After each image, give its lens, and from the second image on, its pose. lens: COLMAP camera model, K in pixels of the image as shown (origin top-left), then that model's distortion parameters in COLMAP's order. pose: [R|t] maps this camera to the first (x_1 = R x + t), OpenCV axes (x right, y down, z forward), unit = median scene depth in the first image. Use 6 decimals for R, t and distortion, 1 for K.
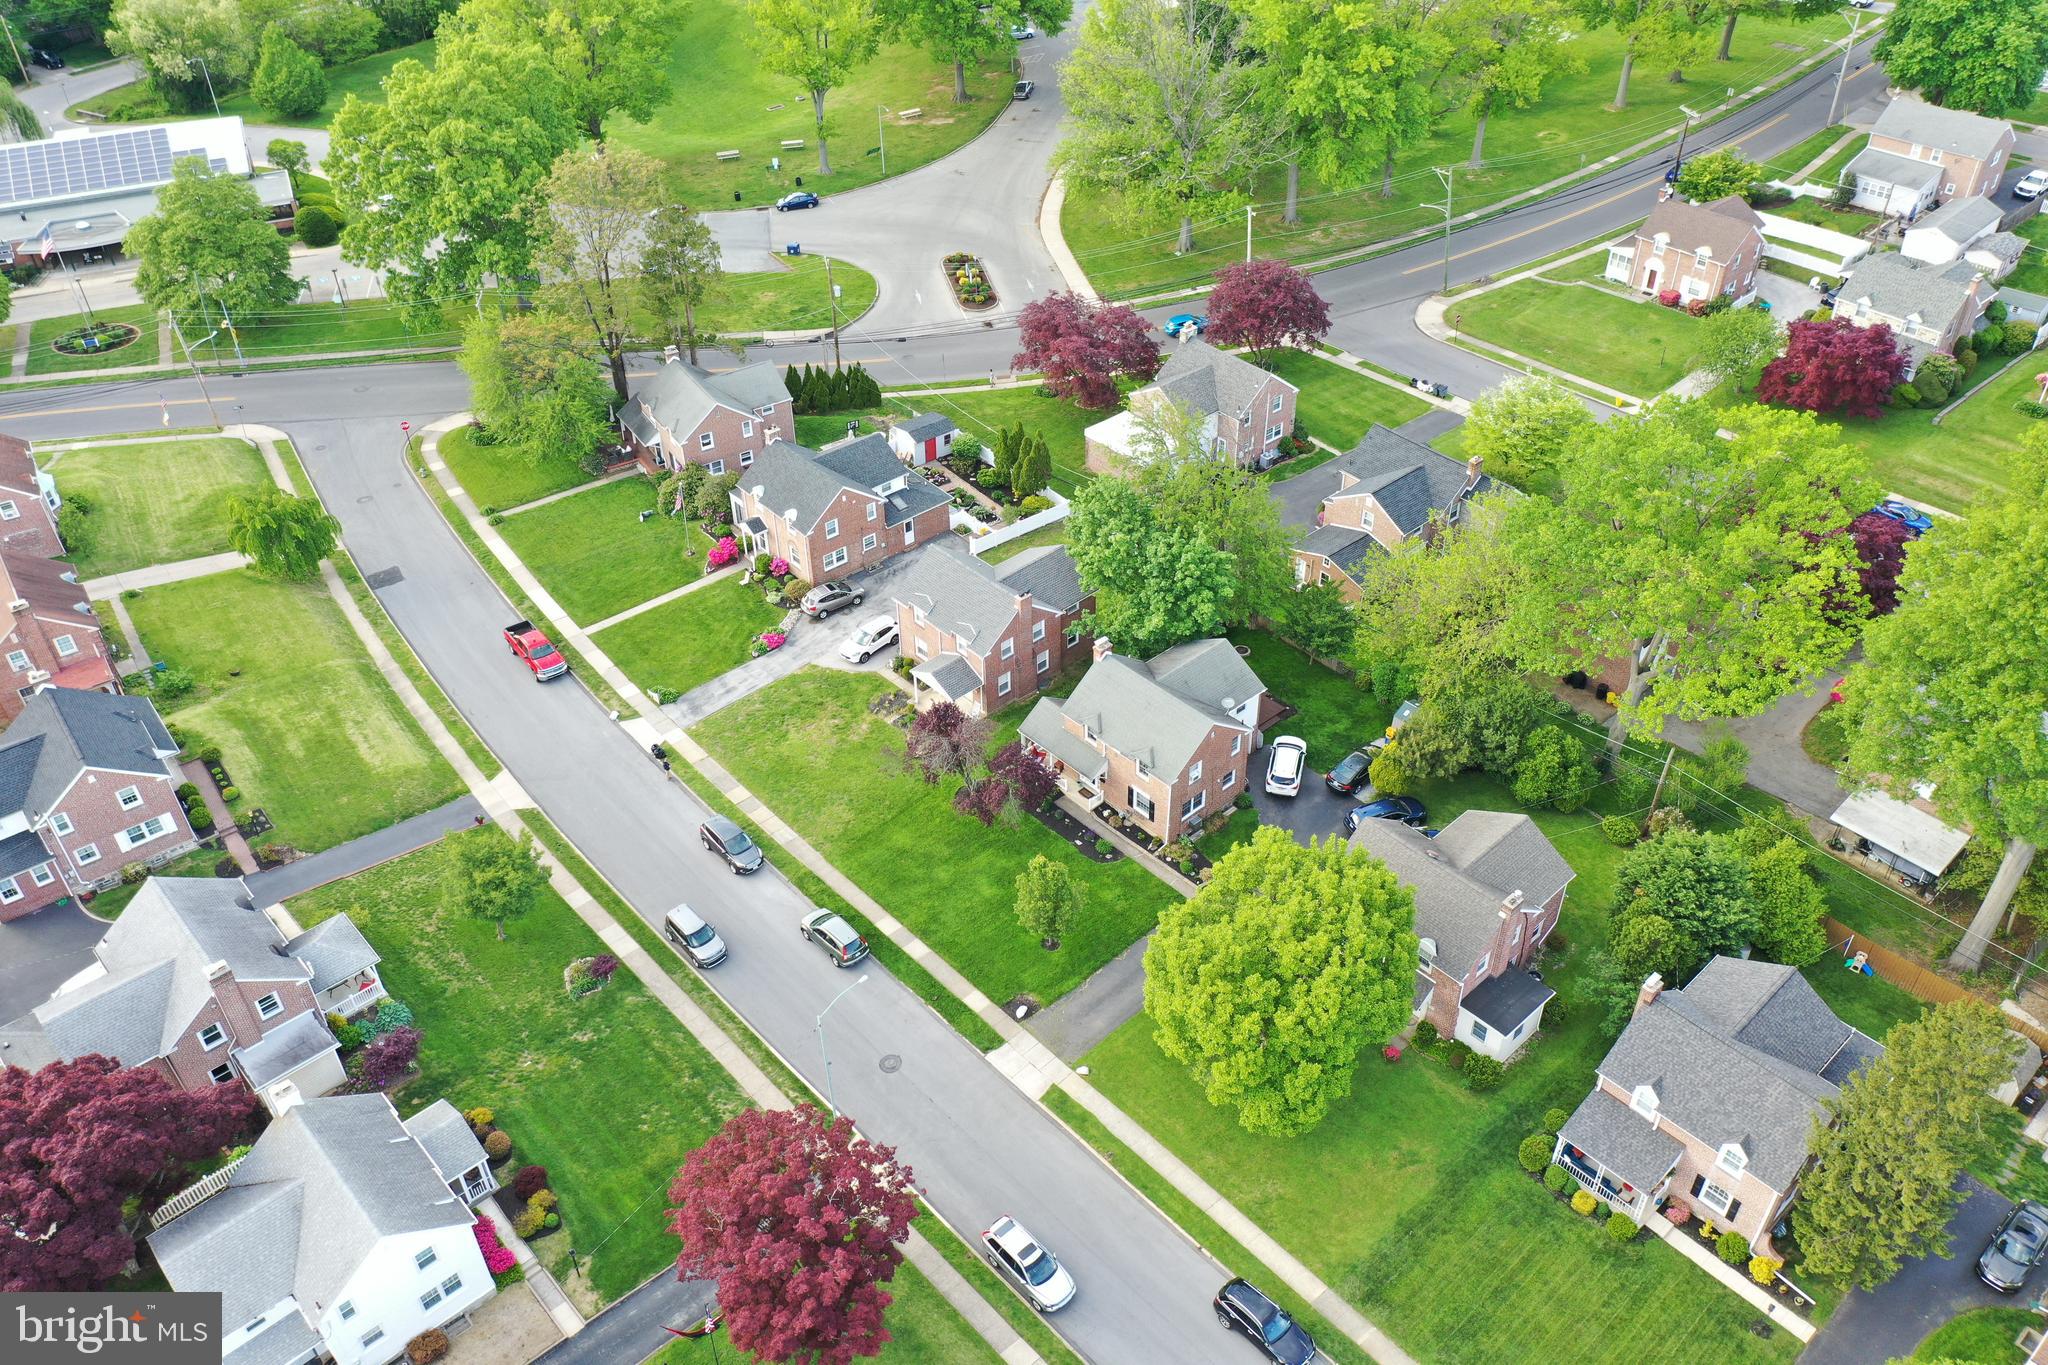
lens RADIAL K [[1624.7, 0, 1021.3], [0, 1624.7, 685.1], [0, 0, 1]] dist [0.013641, -0.003433]
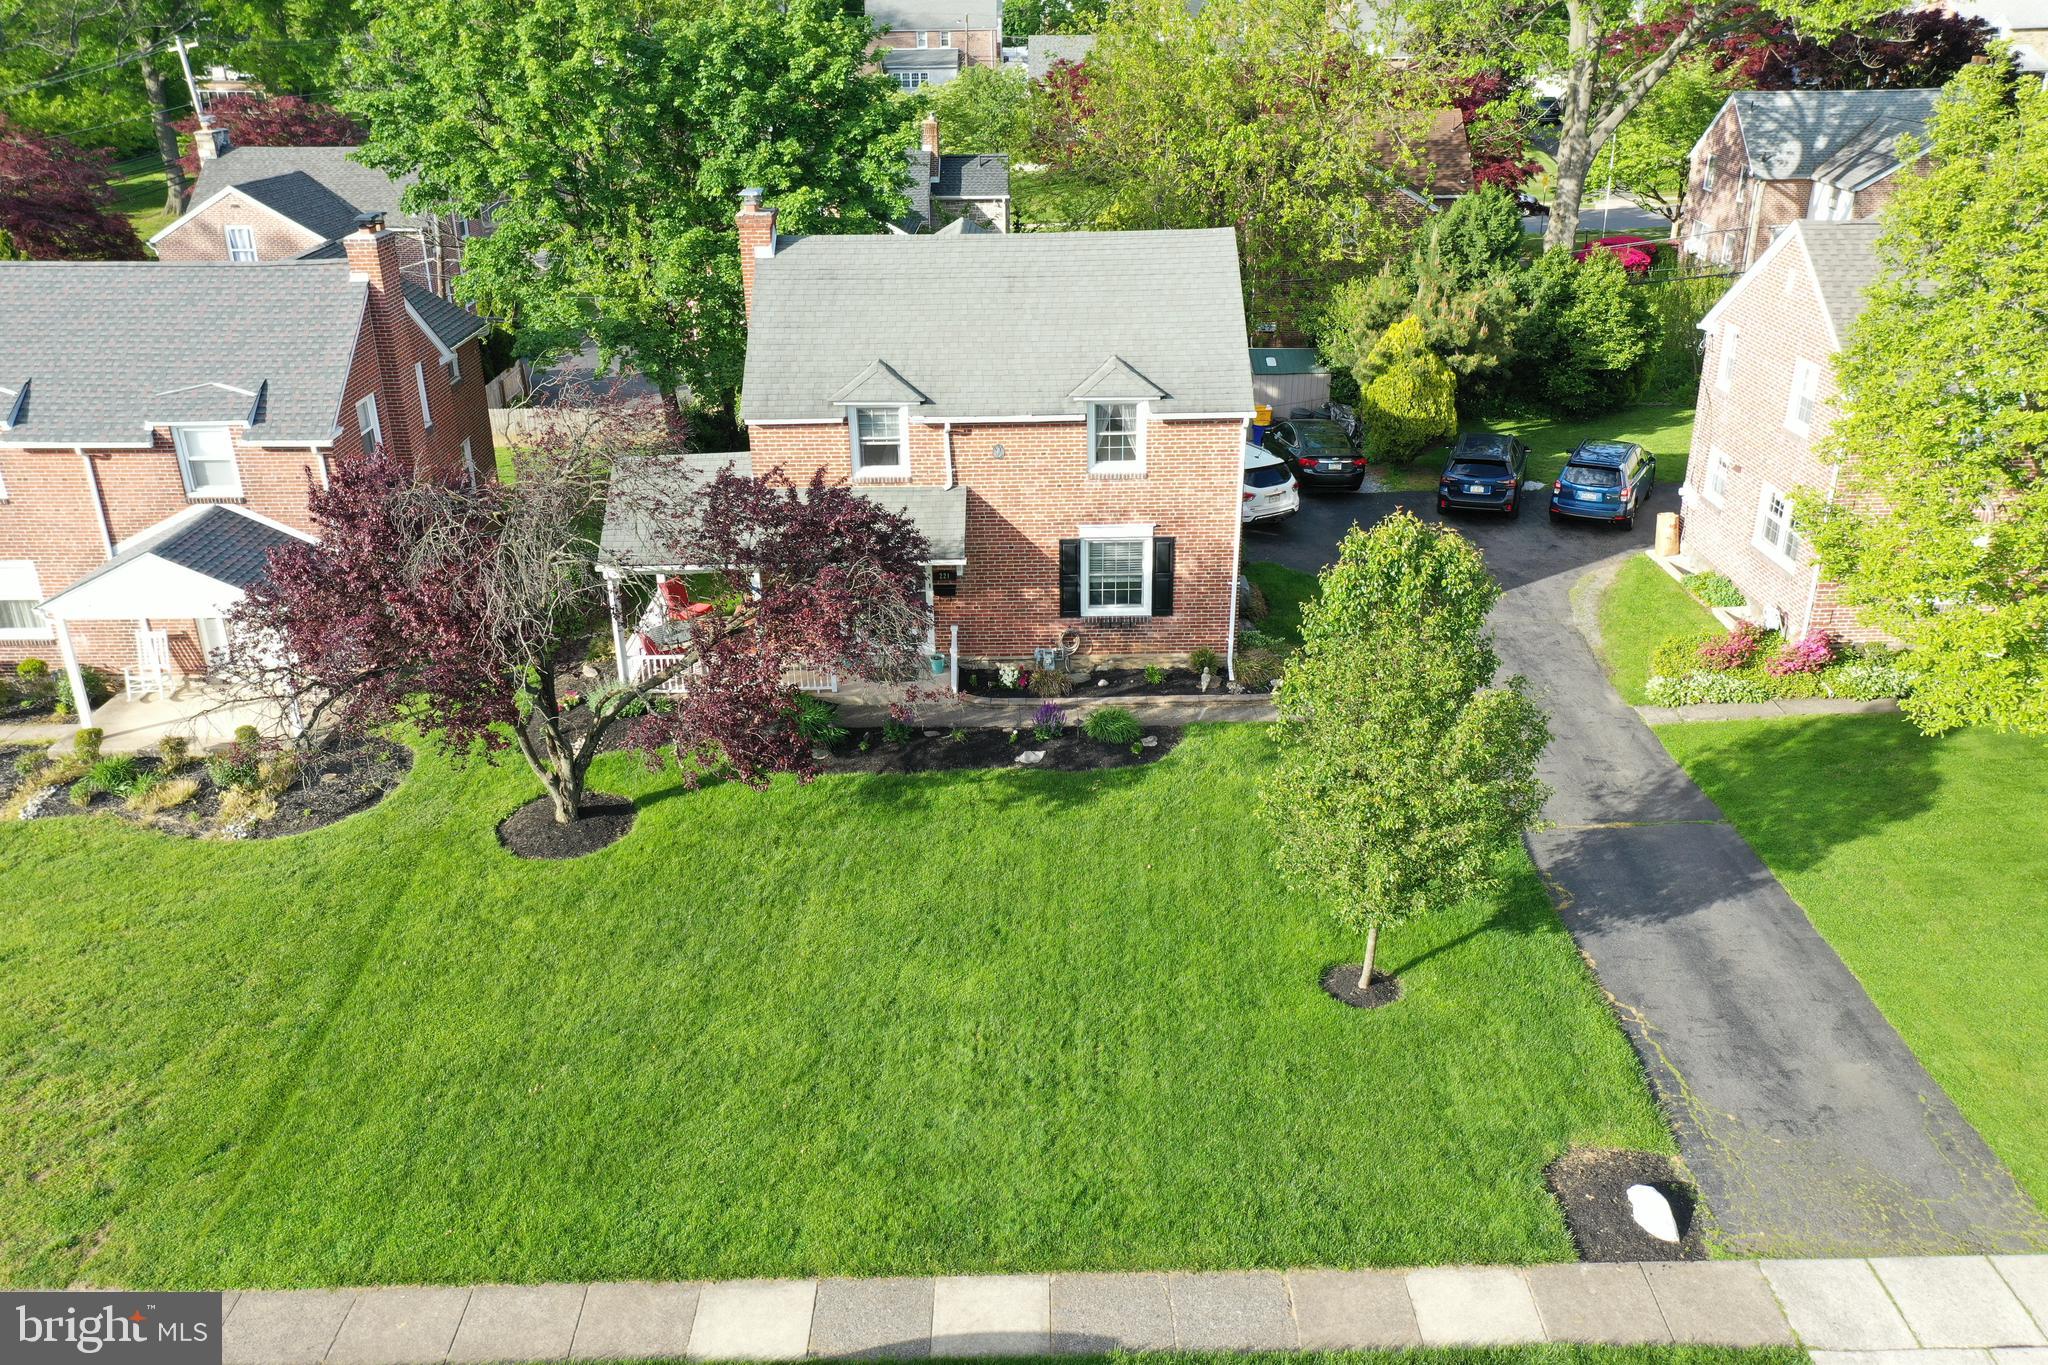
lens RADIAL K [[1624.7, 0, 1020.5], [0, 1624.7, 677.6], [0, 0, 1]] dist [0.013641, -0.003433]
pose [[0.666584, -0.285412, 0.688626, -0.158940], [0.460232, 0.884277, -0.078998, 0.103600], [-0.586389, 0.369587, 0.720801, 0.764675]]
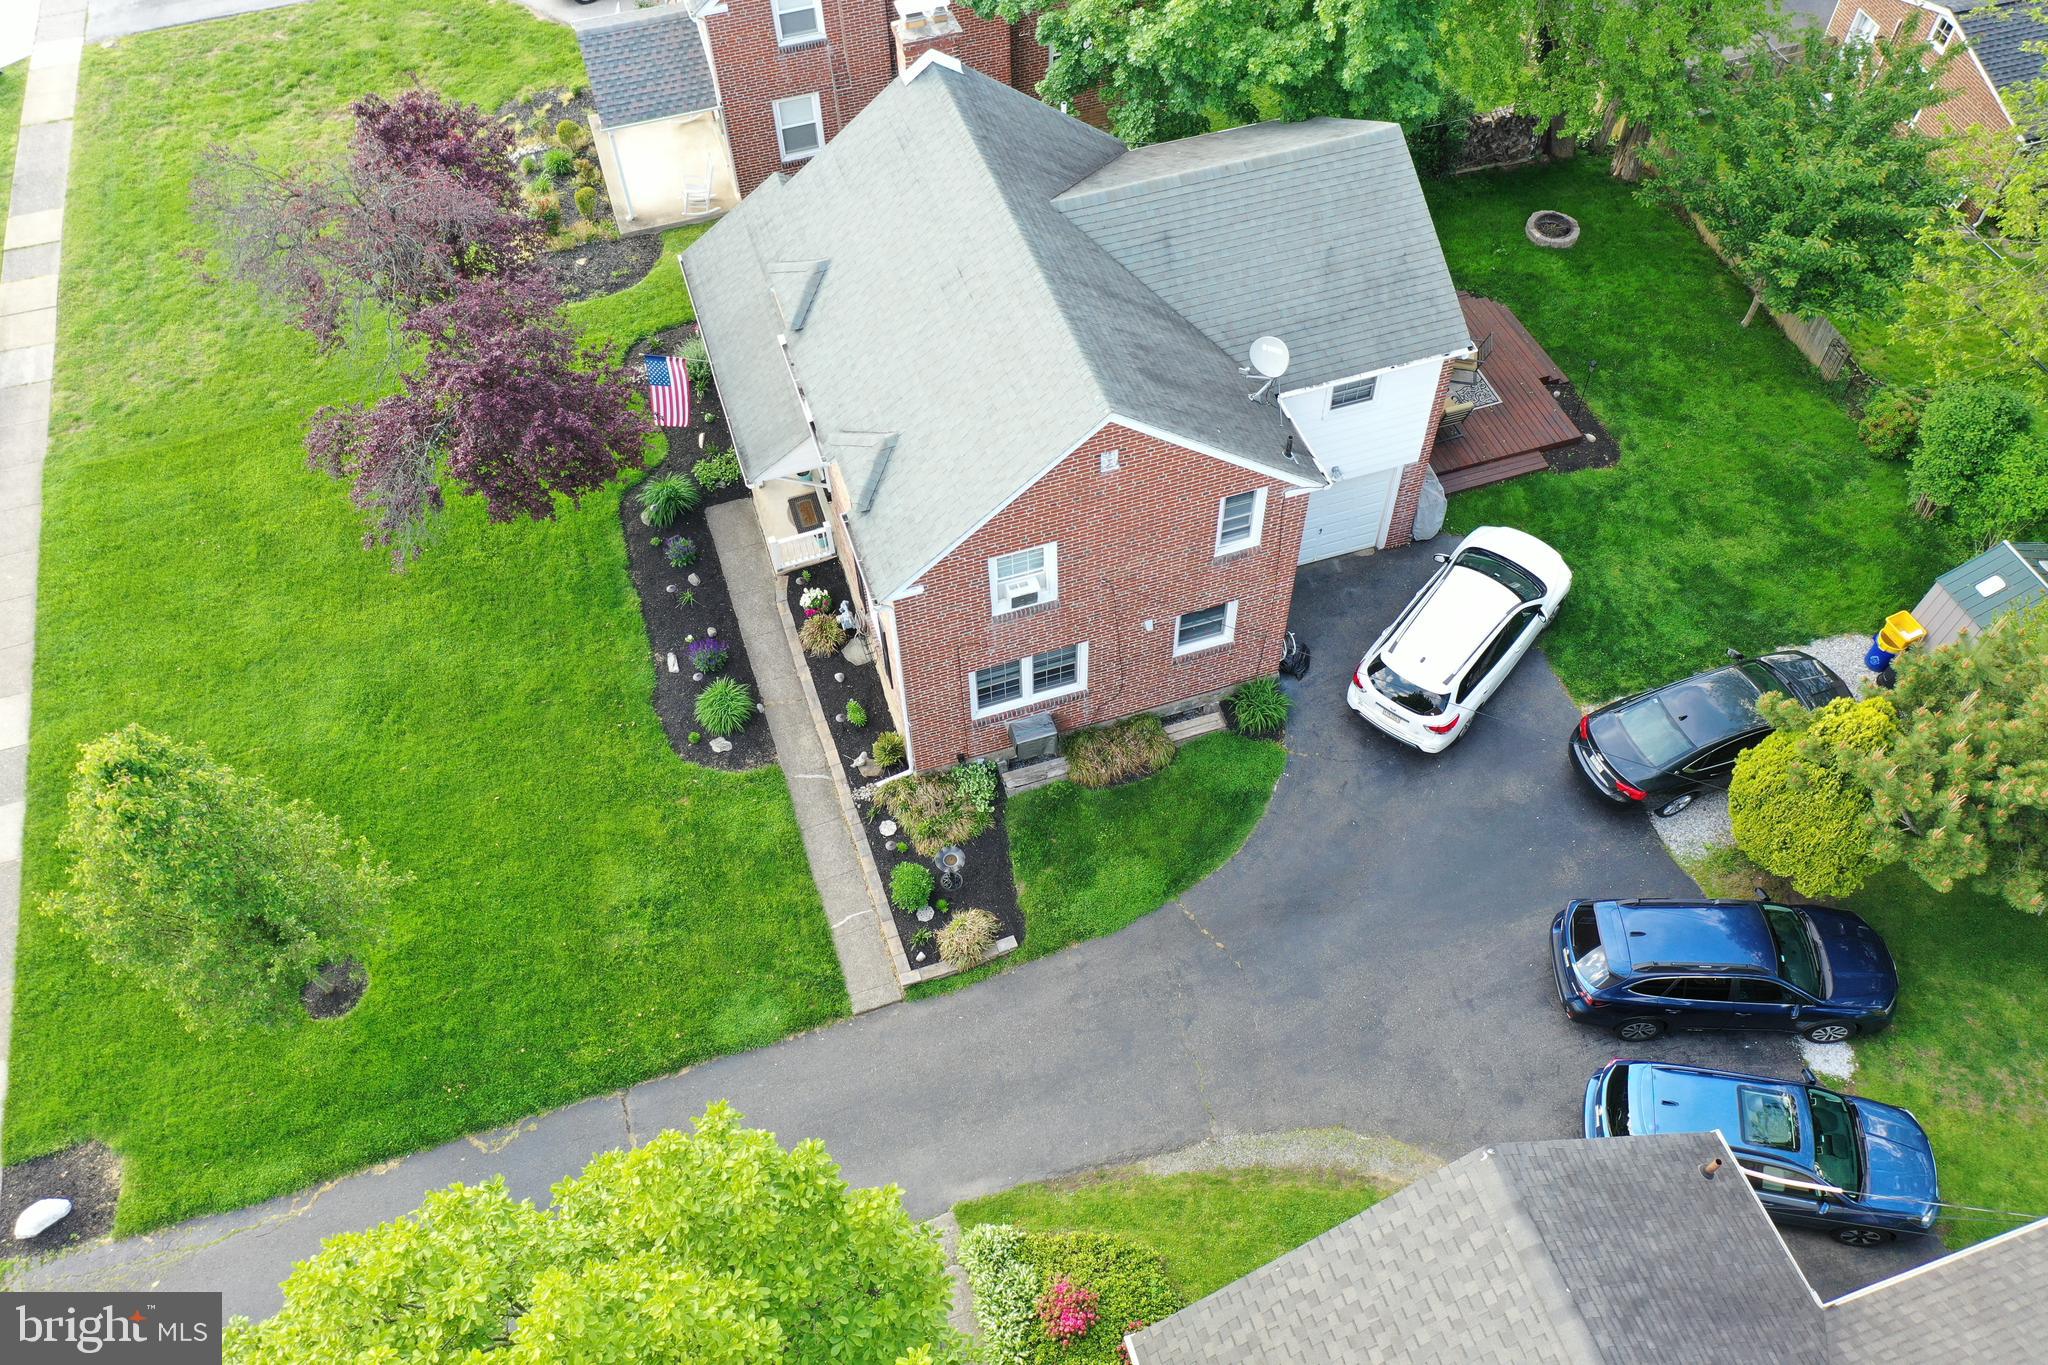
lens RADIAL K [[1624.7, 0, 1027.8], [0, 1624.7, 687.4], [0, 0, 1]] dist [0.013641, -0.003433]
pose [[0.911740, 0.332985, -0.240522, 0.167141], [-0.255982, 0.918530, 0.301292, -0.008476], [0.321252, -0.213130, 0.922698, 0.717656]]
